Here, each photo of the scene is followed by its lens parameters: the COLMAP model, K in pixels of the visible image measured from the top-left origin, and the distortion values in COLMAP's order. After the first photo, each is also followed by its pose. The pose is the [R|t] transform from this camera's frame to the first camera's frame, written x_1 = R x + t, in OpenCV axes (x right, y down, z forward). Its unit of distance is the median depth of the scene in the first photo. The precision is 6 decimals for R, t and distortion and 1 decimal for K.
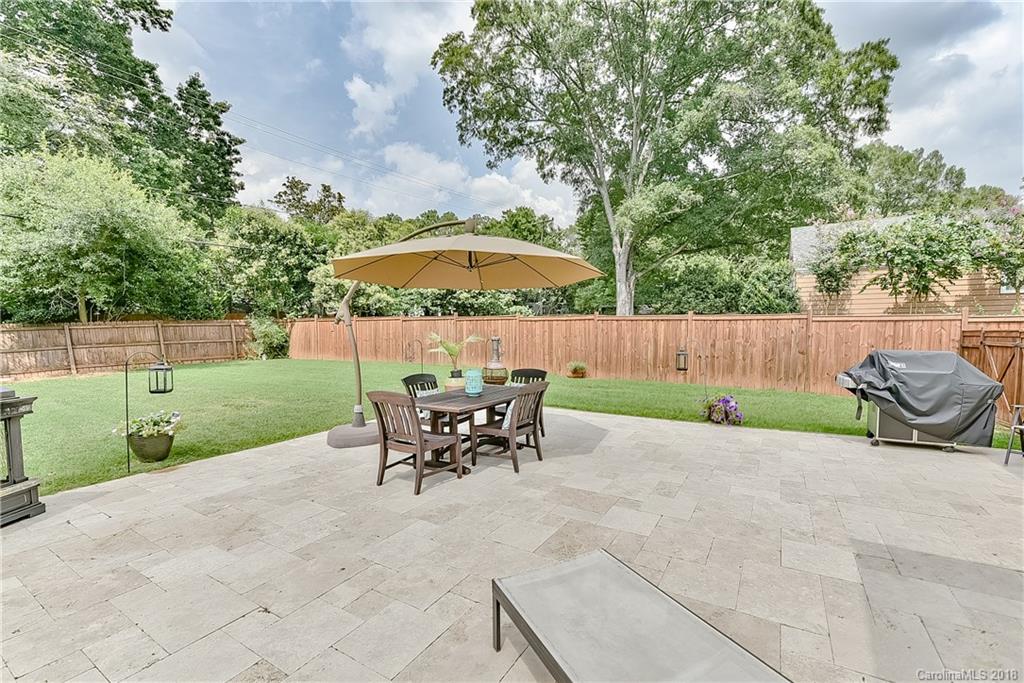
lens RADIAL K [[419.9, 0, 513.9], [0, 419.9, 335.4], [0, 0, 1]] dist [0.004735, -0.003304]
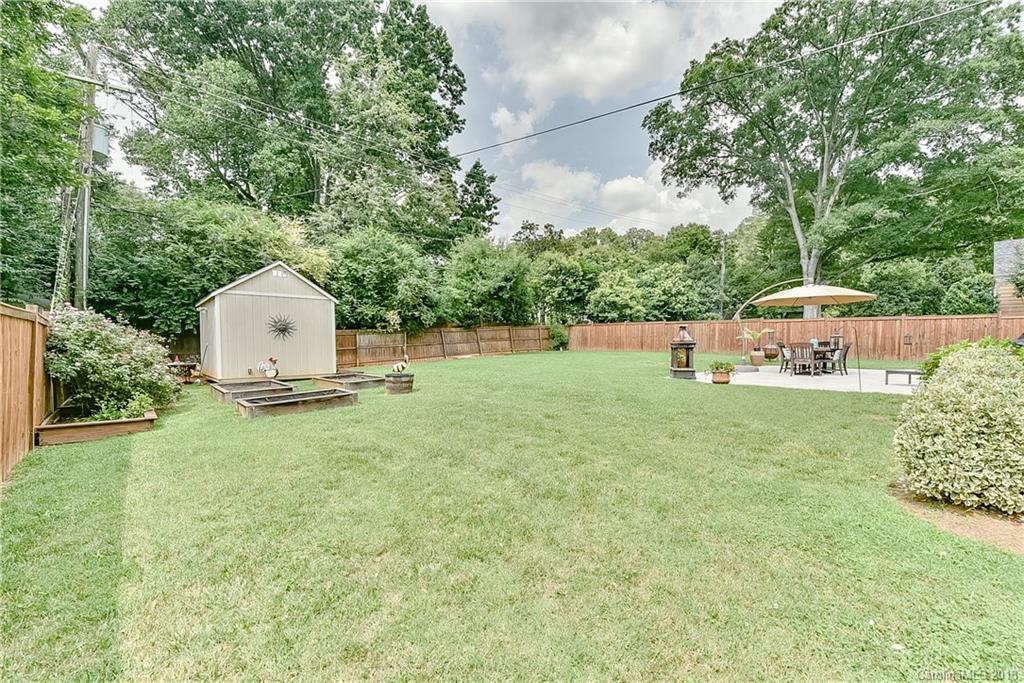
lens RADIAL K [[419.9, 0, 516.9], [0, 419.9, 344.8], [0, 0, 1]] dist [0.004735, -0.003304]
pose [[0.958921, 0.000709, -0.283671, -0.190461], [0.000685, 0.999988, 0.004815, 0.017808], [0.283672, -0.004812, 0.958909, -0.335174]]
